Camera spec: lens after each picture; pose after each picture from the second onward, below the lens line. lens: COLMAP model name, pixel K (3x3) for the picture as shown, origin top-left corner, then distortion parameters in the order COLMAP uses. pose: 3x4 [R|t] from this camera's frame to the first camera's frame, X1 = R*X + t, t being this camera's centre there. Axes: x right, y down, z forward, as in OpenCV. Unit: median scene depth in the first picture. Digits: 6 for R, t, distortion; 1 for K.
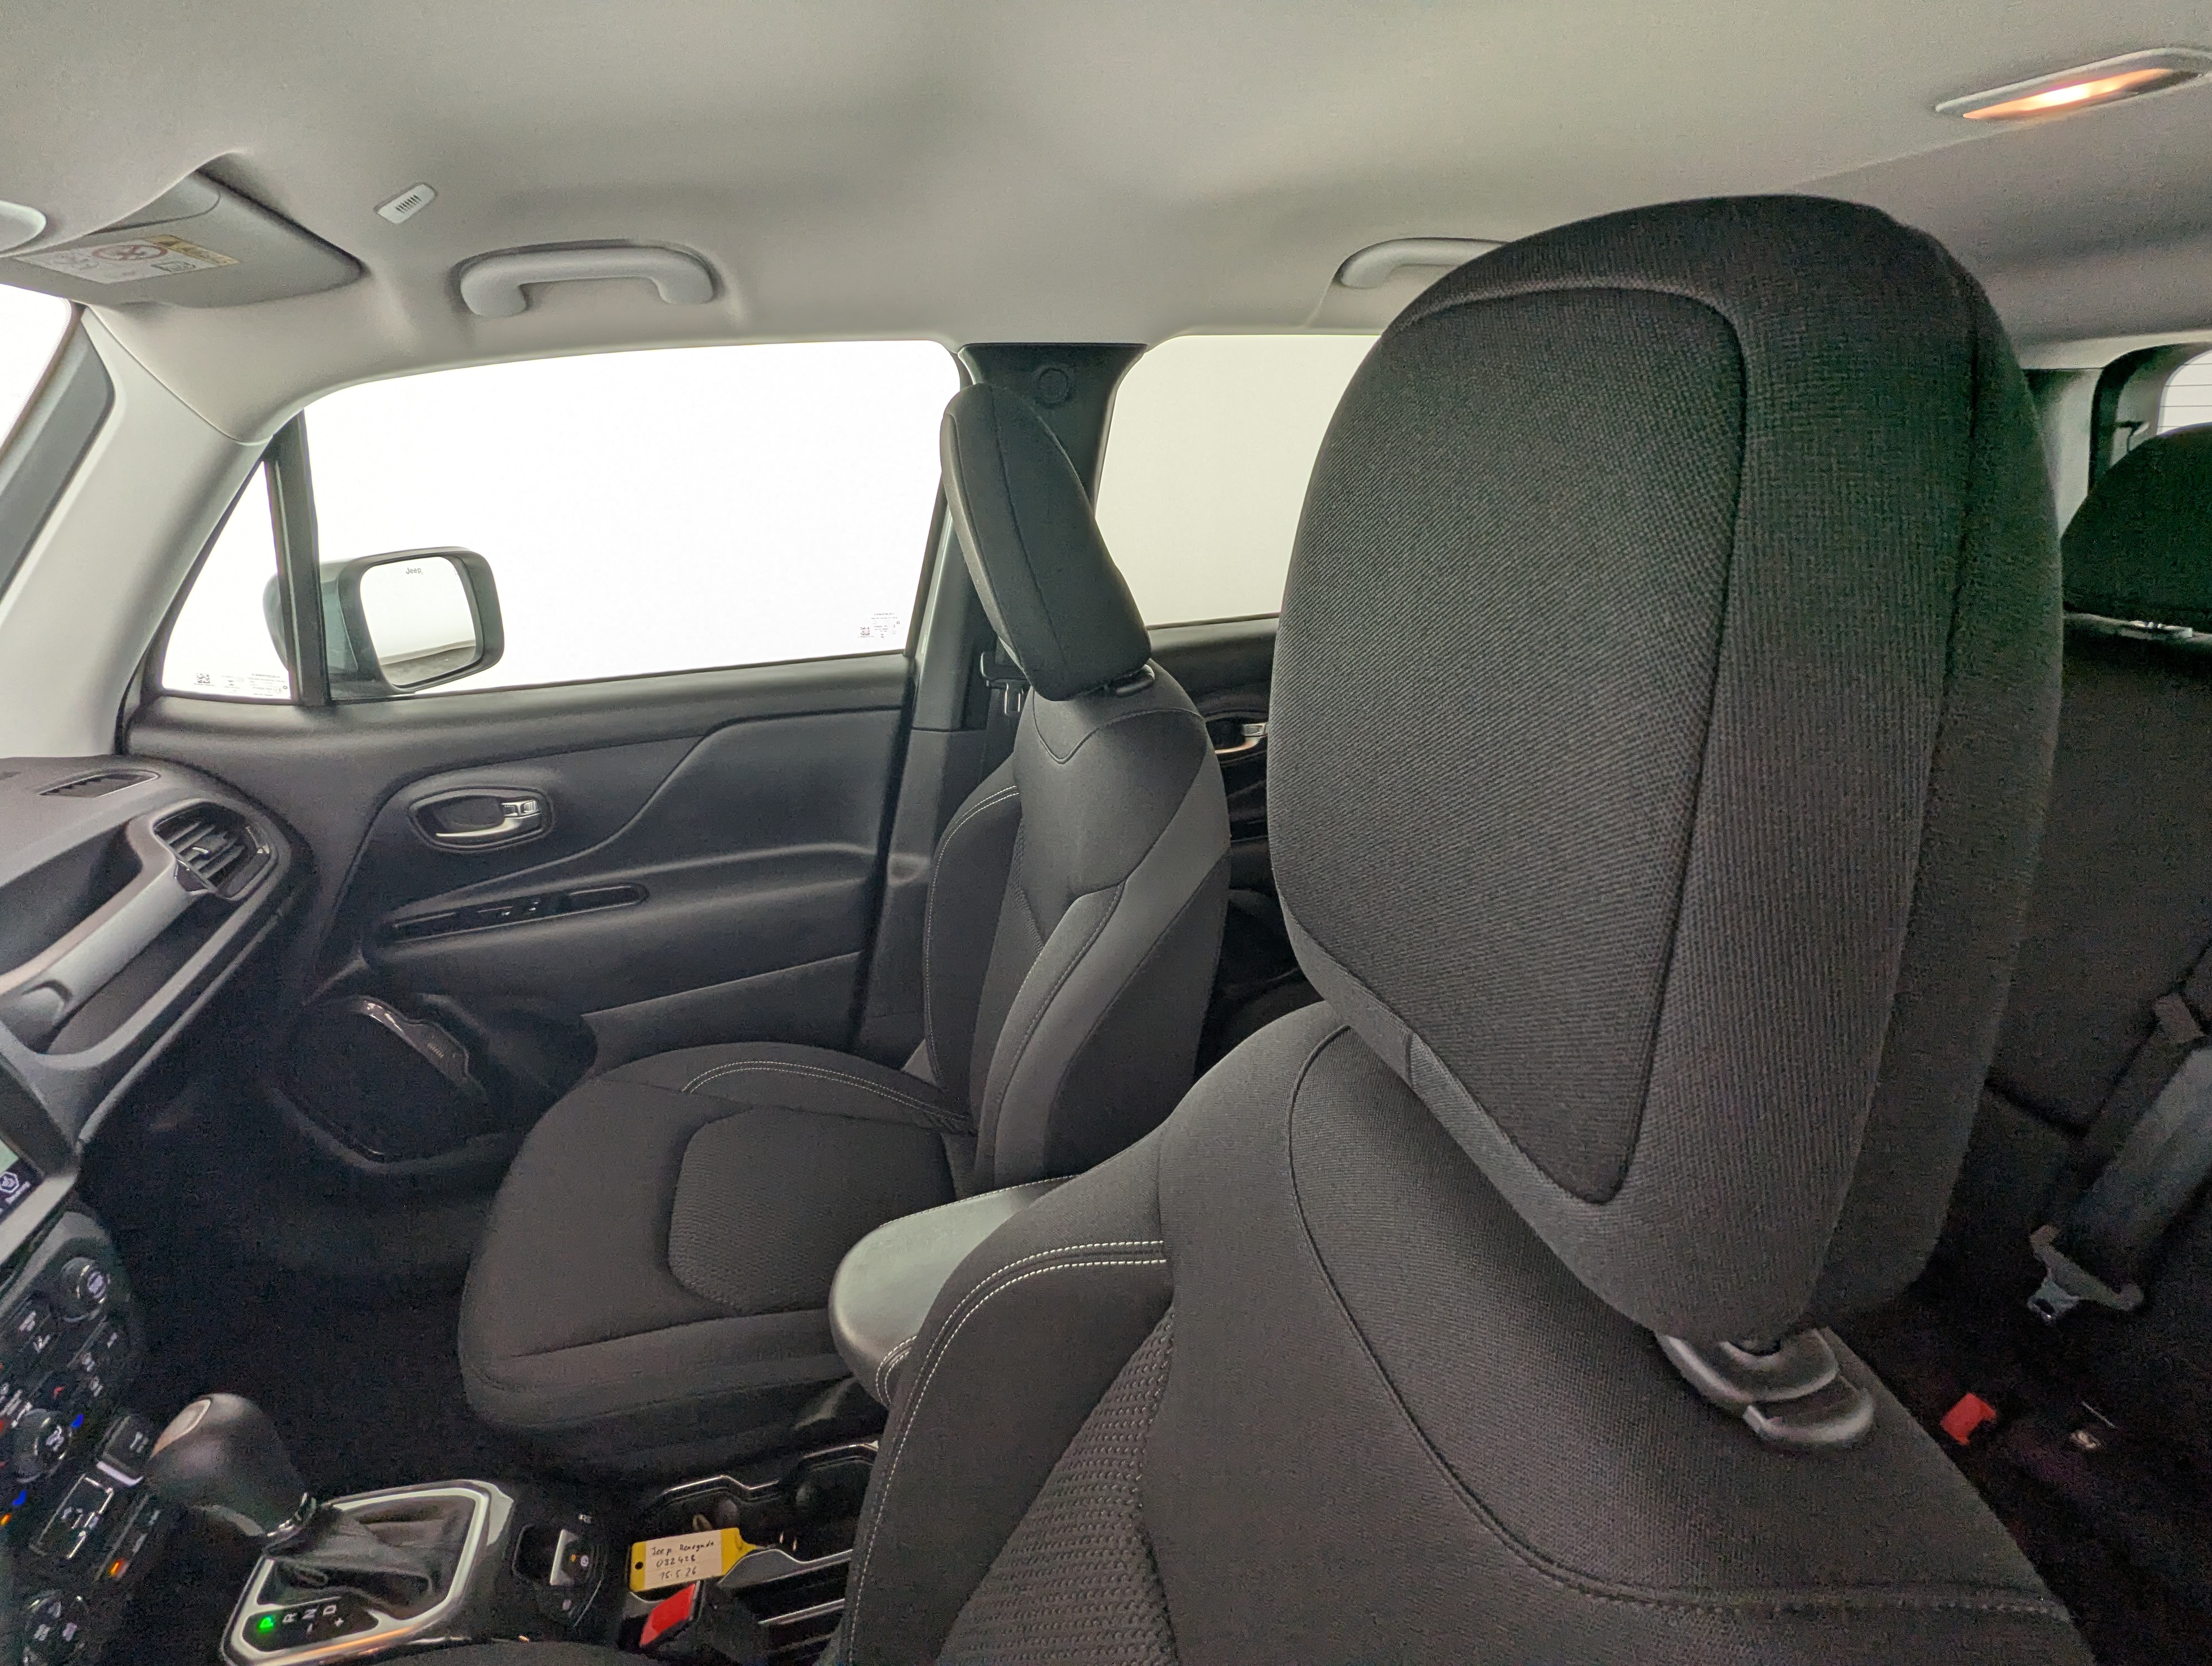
lens RADIAL K [[1048.3, 0, 1105.5], [0, 1048.3, 836.2], [0, 0, 1]] dist [-0.004595, 0.002119]
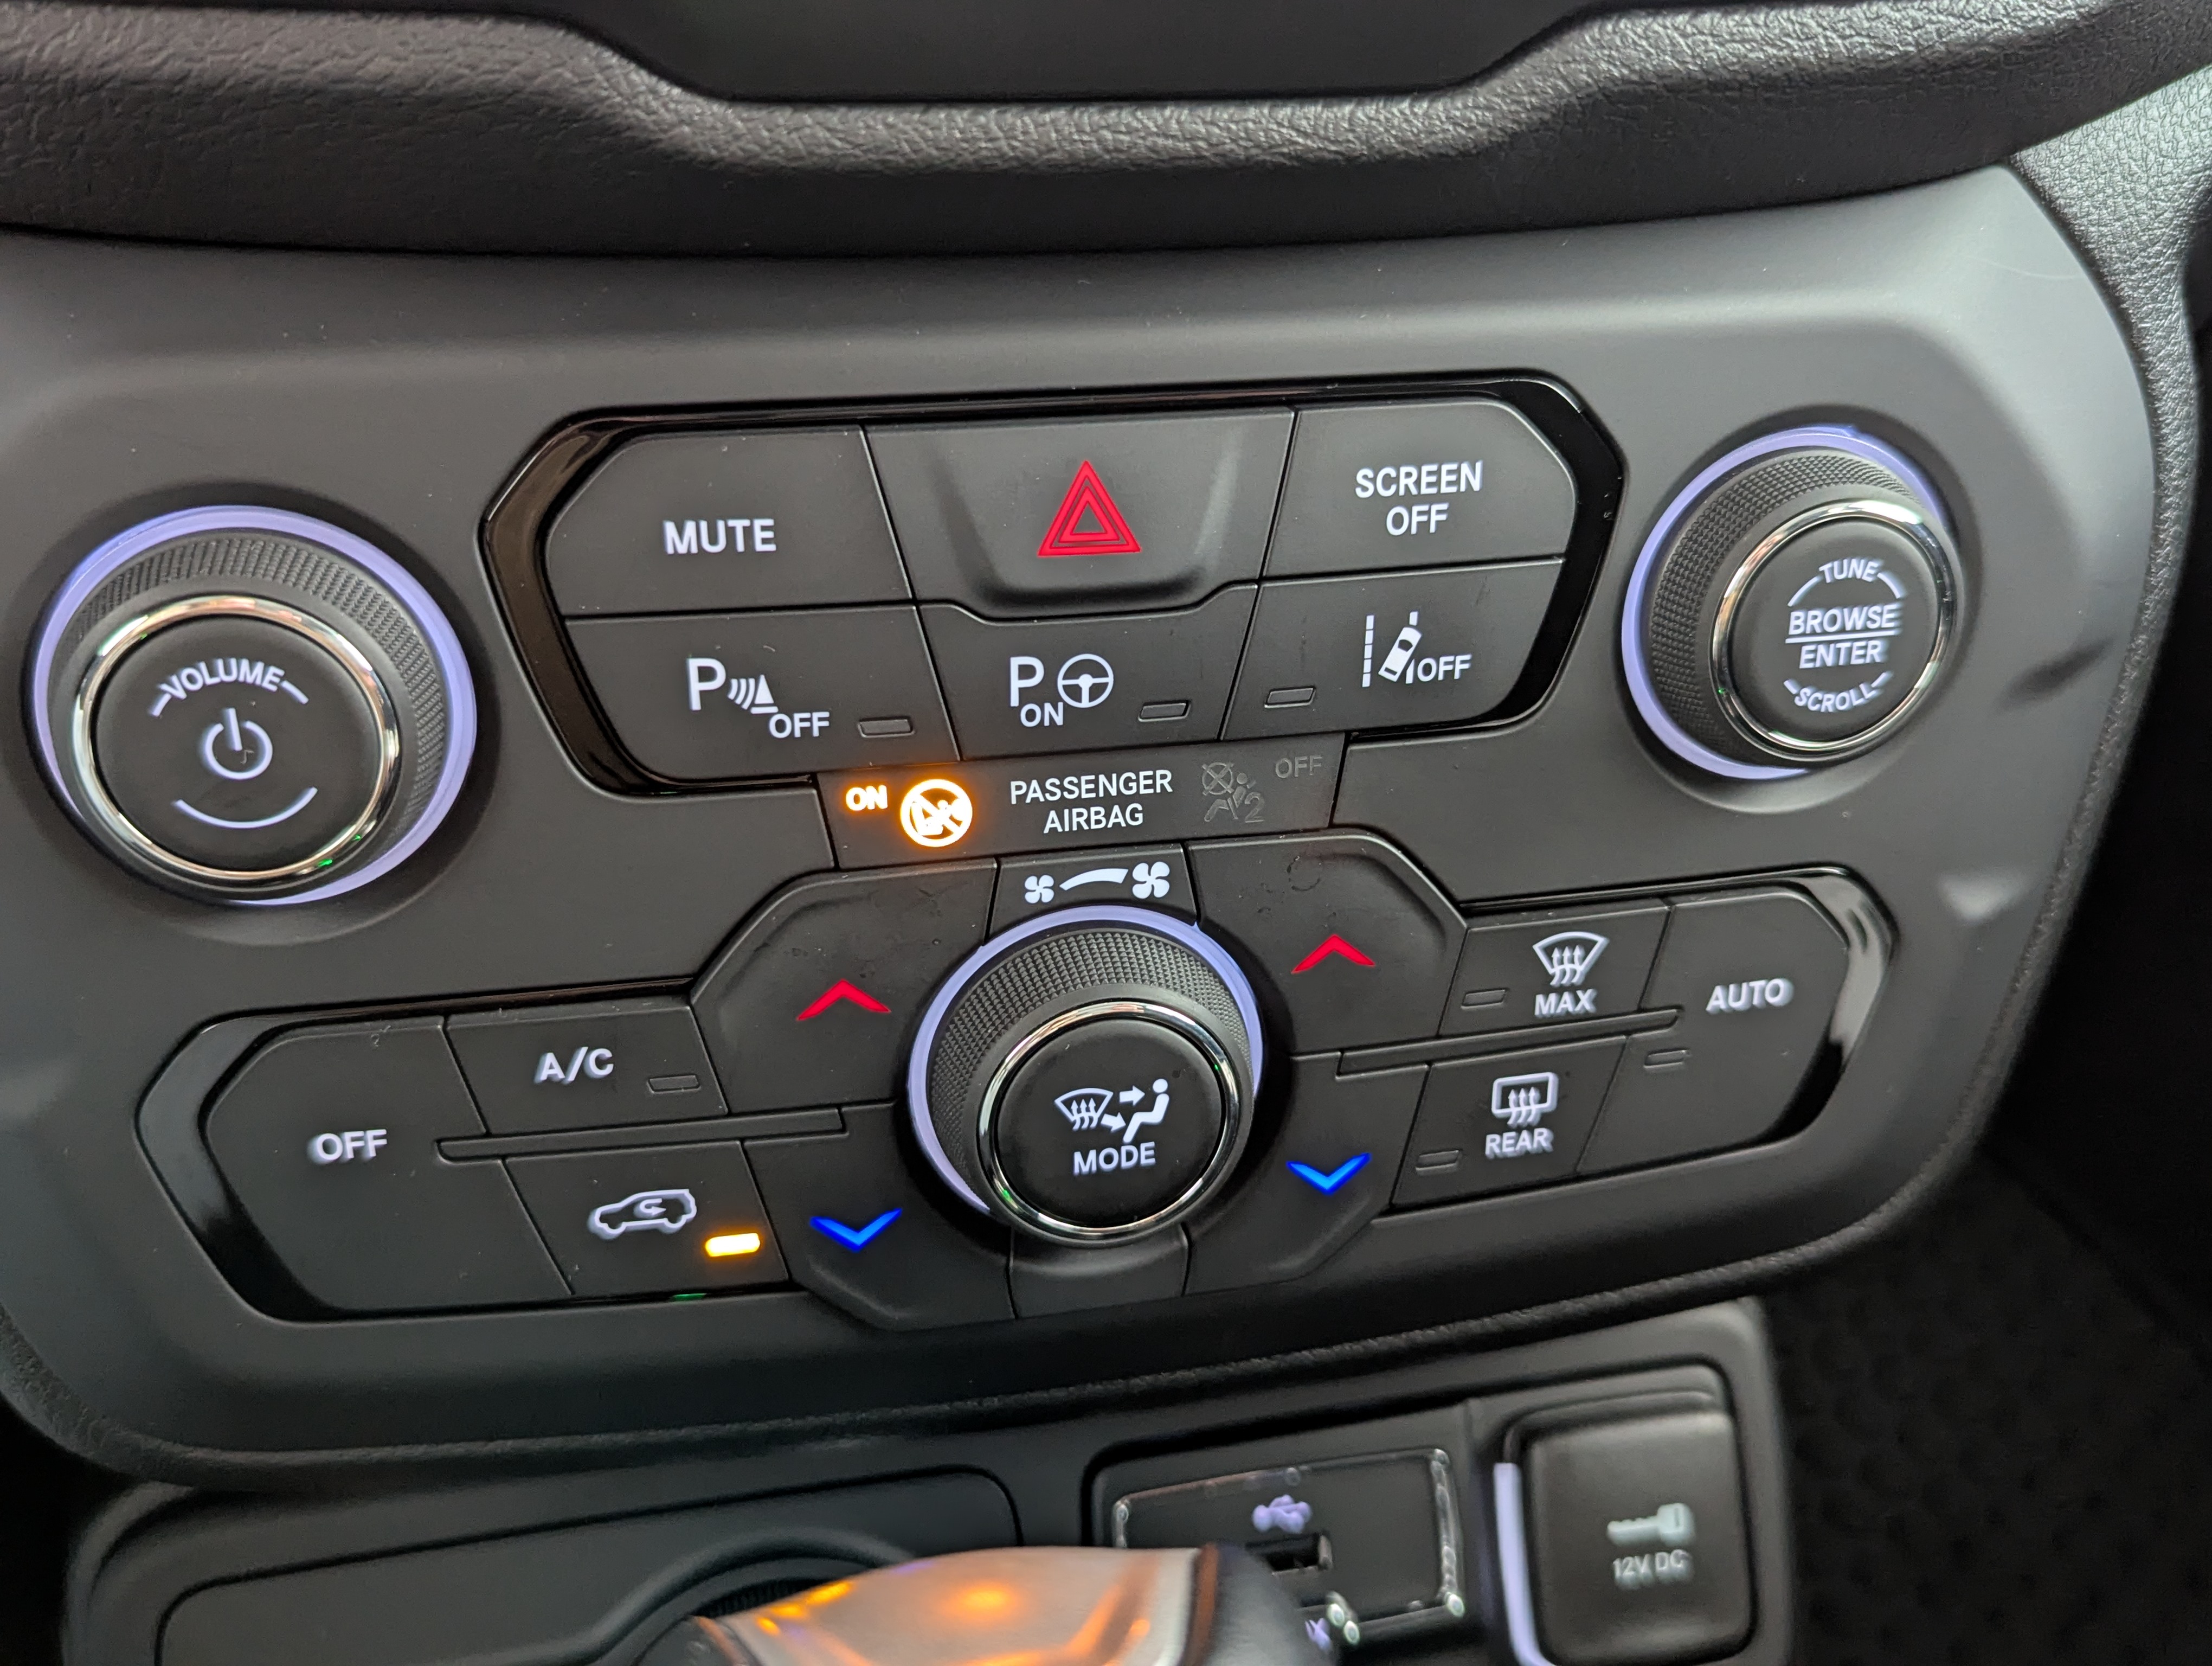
lens RADIAL K [[2052.0, 0, 1169.4], [0, 2052.0, 748.0], [0, 0, 1]] dist [0.028853, 0.000000]
pose [[-0.033034, 0.386919, -0.921522, -0.482695], [-0.381559, 0.847307, 0.369436, 0.266027], [0.923754, 0.363820, 0.119642, 0.634363]]
